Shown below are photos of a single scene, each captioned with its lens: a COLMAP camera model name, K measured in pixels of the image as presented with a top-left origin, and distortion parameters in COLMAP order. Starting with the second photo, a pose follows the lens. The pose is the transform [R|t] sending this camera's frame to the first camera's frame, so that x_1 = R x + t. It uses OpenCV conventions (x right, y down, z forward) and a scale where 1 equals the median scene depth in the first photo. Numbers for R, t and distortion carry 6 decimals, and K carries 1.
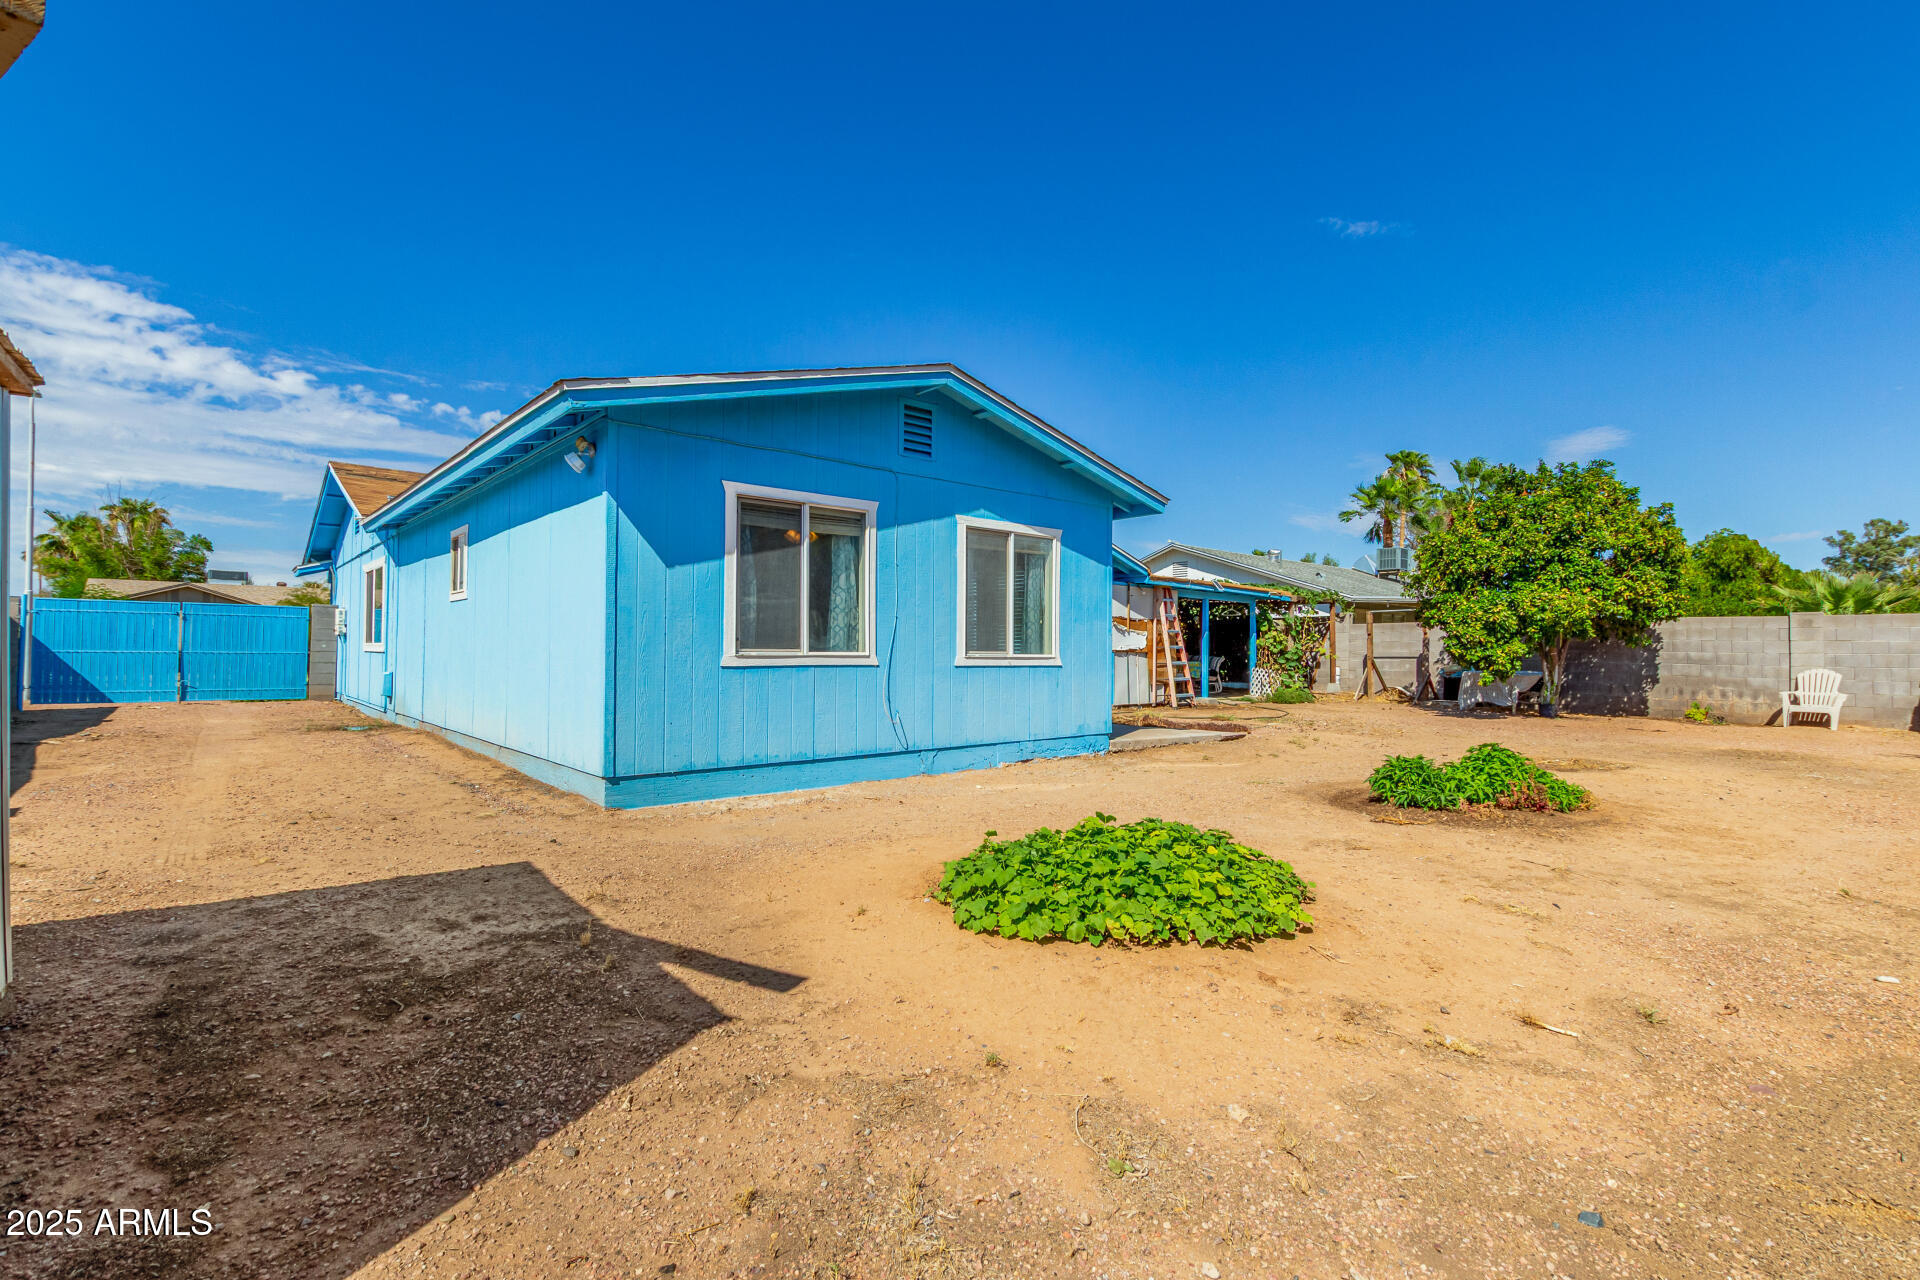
lens RADIAL K [[885.6, 0, 970.7], [0, 885.6, 638.7], [0, 0, 1]] dist [0.005179, -0.002655]
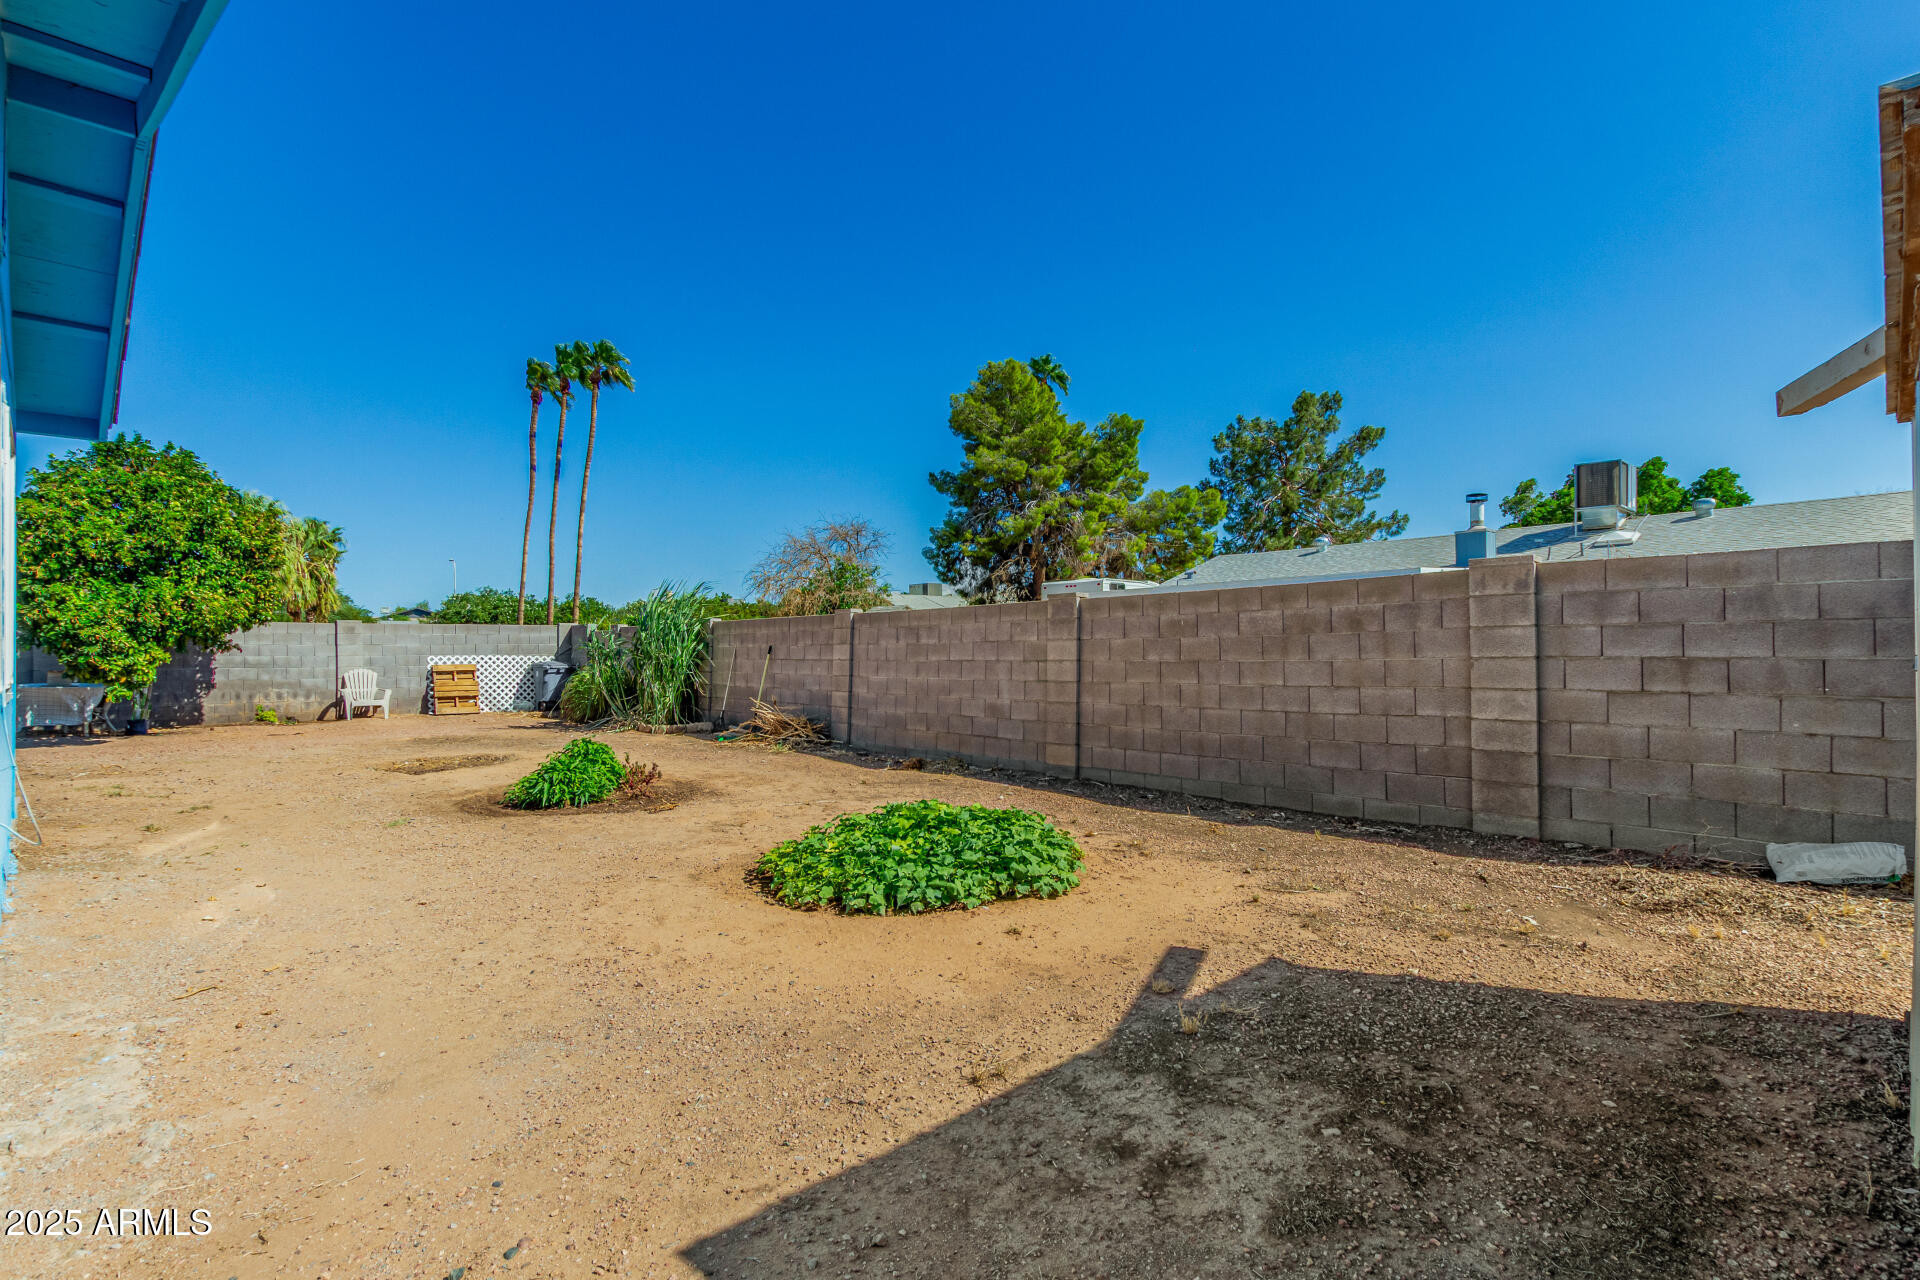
lens RADIAL K [[885.6, 0, 968.7], [0, 885.6, 643.6], [0, 0, 1]] dist [0.005179, -0.002655]
pose [[-0.075862, 0.000820, 0.997118, -0.280146], [-0.004681, 0.999988, -0.001179, -0.001889], [-0.997107, -0.004757, -0.075857, 0.288148]]
